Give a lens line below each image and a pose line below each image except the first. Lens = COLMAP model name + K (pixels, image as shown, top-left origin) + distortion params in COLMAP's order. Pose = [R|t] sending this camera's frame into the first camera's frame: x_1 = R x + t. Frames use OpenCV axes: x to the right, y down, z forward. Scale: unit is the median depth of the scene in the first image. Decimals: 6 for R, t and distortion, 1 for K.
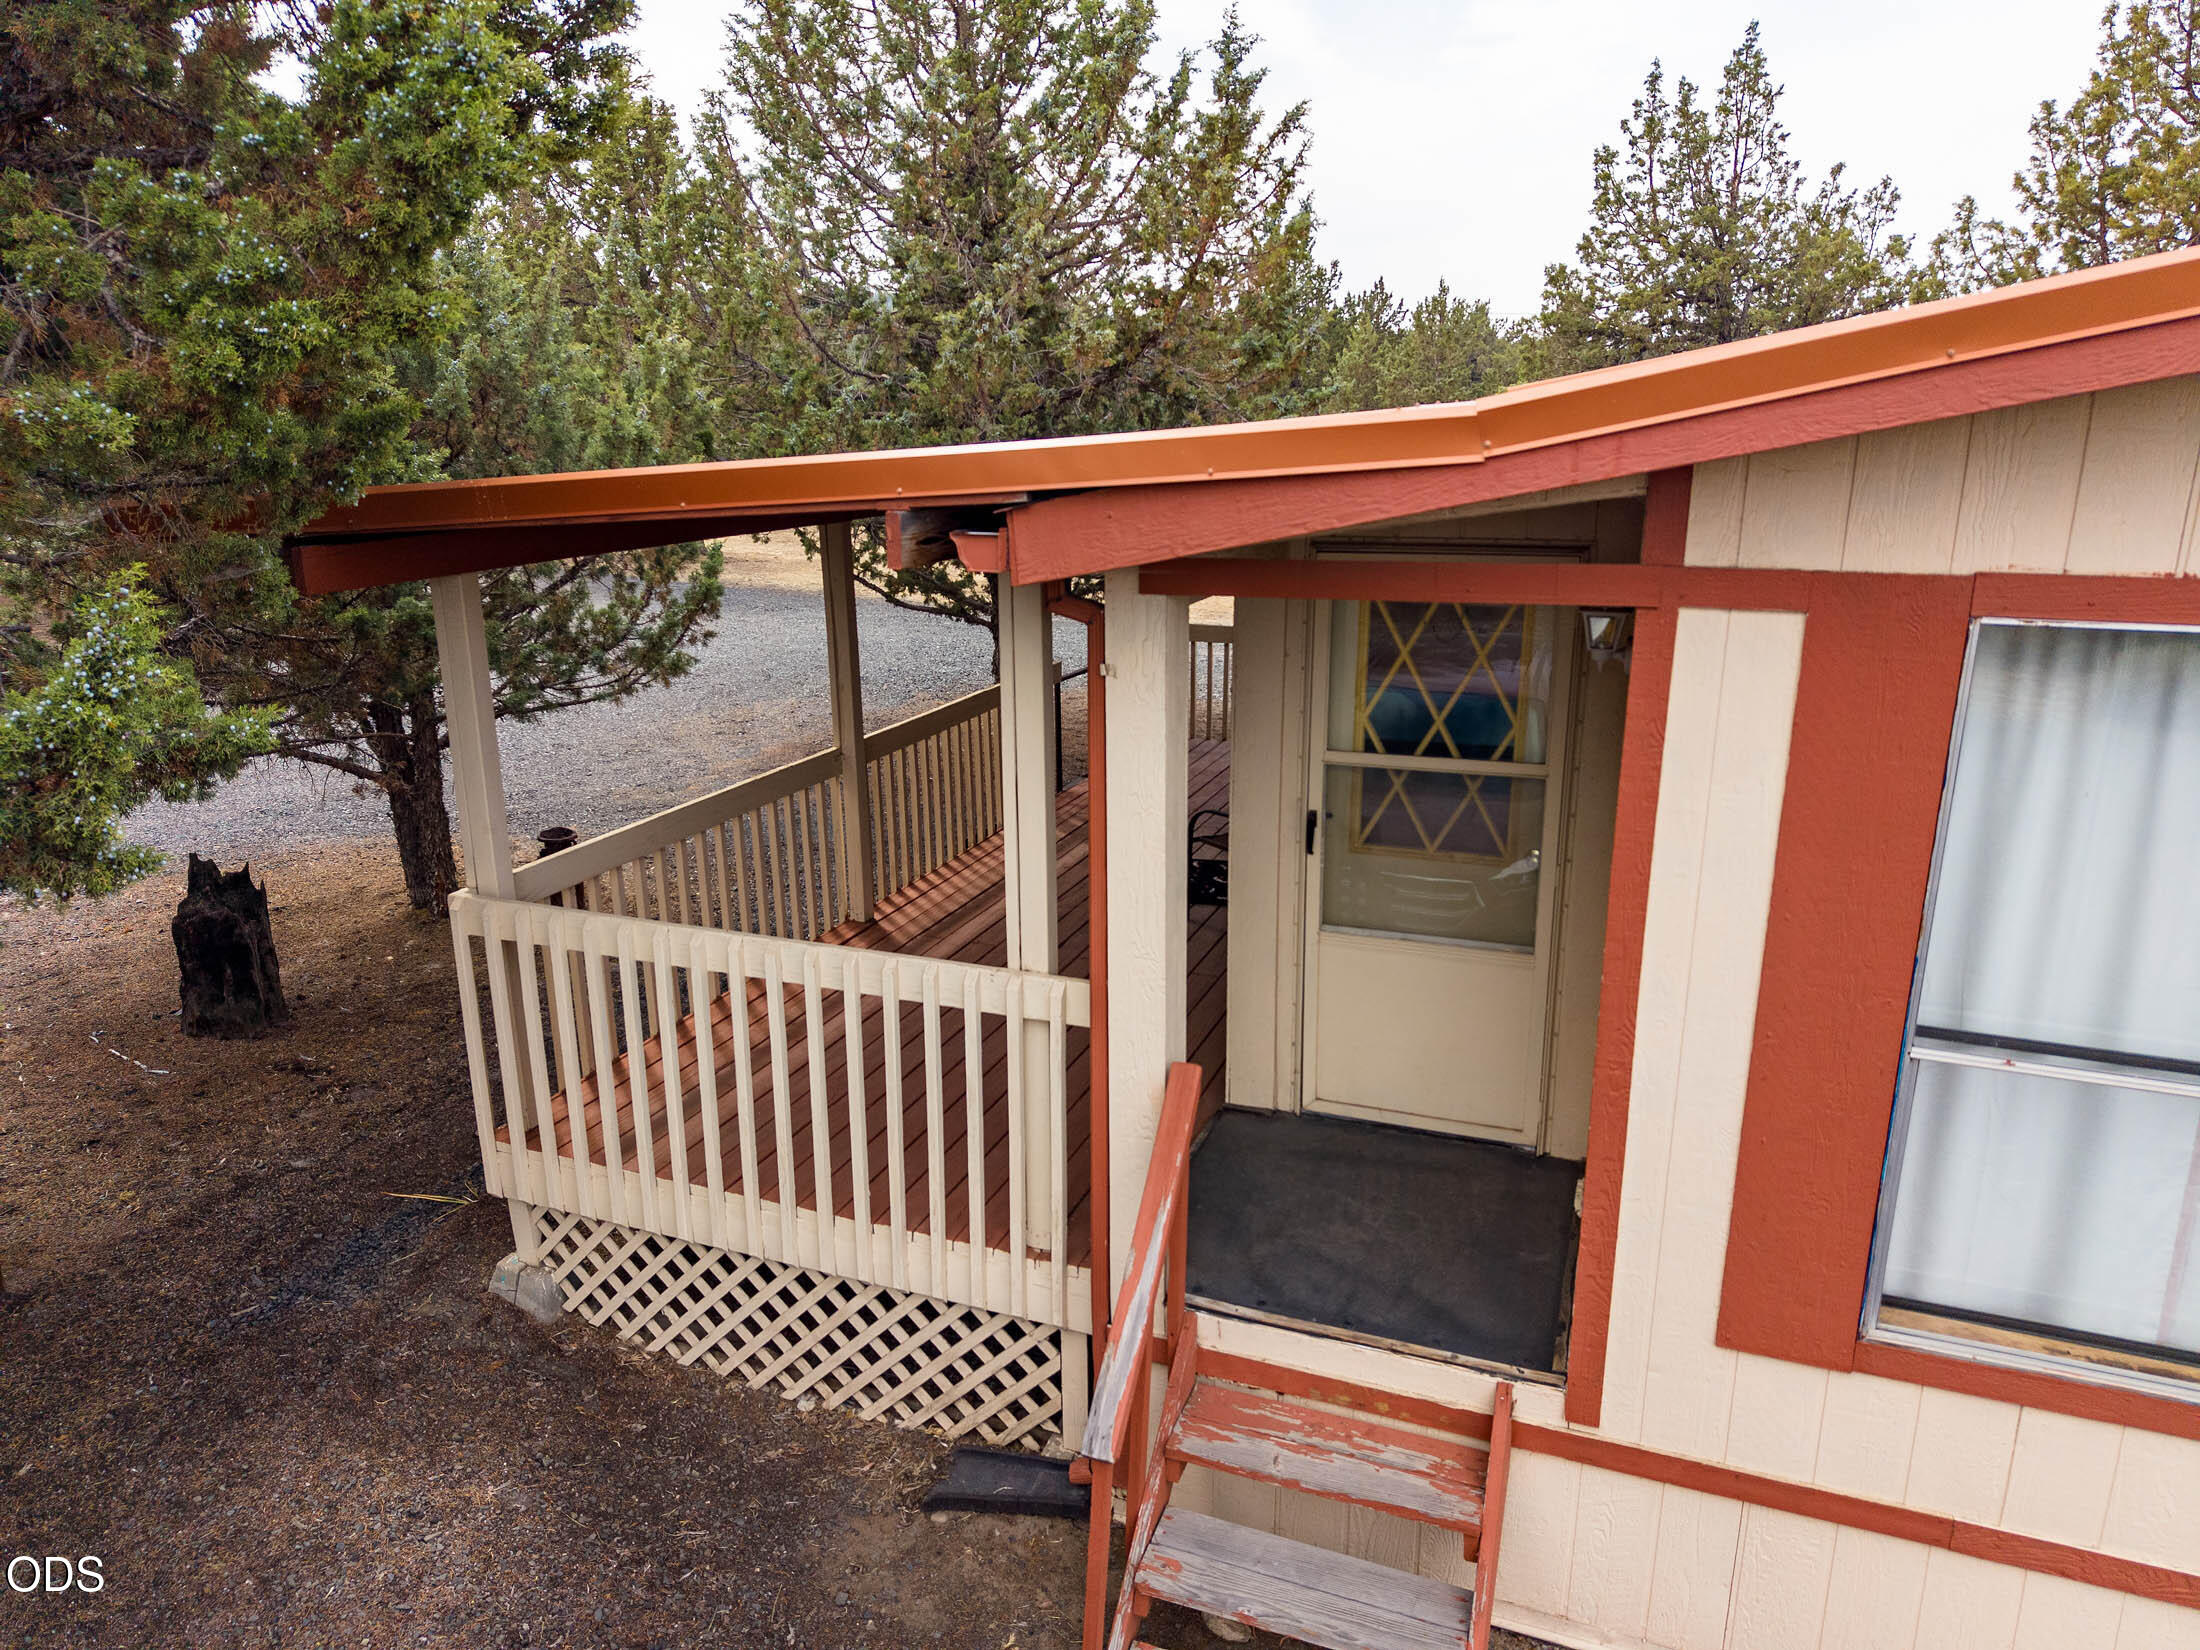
lens RADIAL K [[1389.6, 0, 1114.5], [0, 1389.6, 803.7], [0, 0, 1]] dist [0.012121, 0.000093]
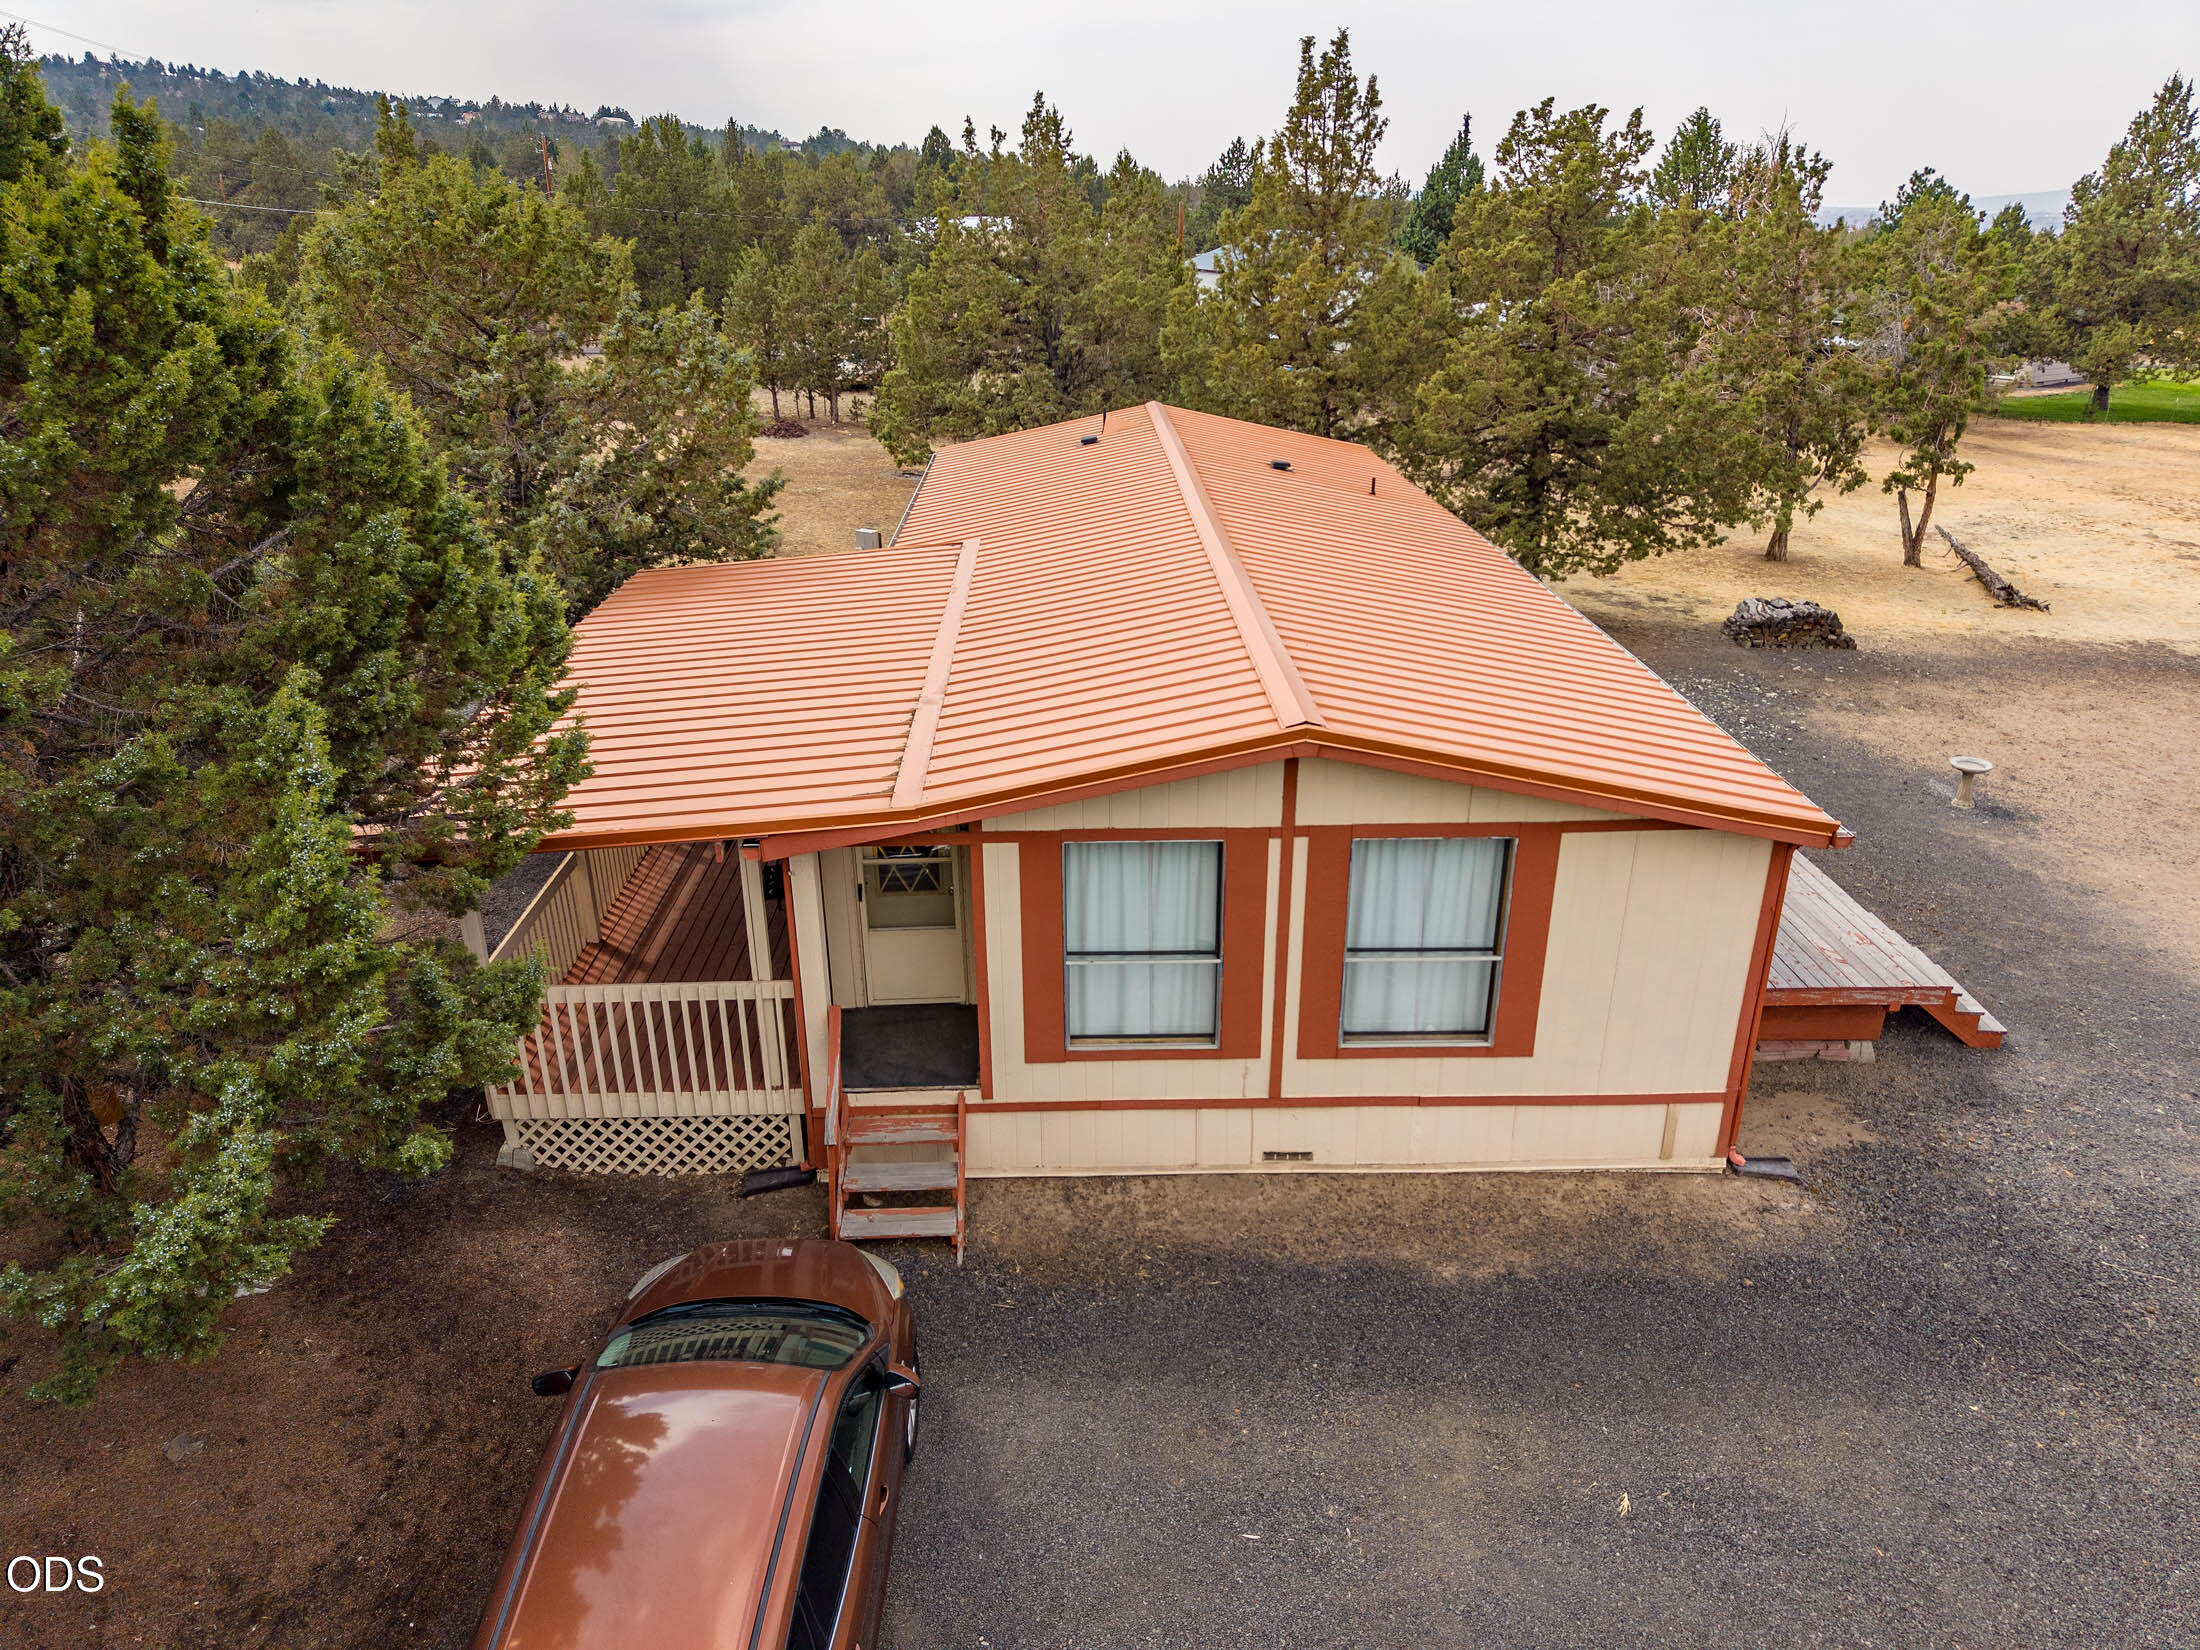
lens RADIAL K [[1389.6, 0, 1116.4], [0, 1389.6, 837.5], [0, 0, 1]] dist [0.012121, 0.000093]
pose [[0.920007, -0.149925, 0.362091, -0.314261], [0.095777, 0.981930, 0.163221, -0.438644], [-0.380019, -0.115484, 0.917741, -1.384557]]
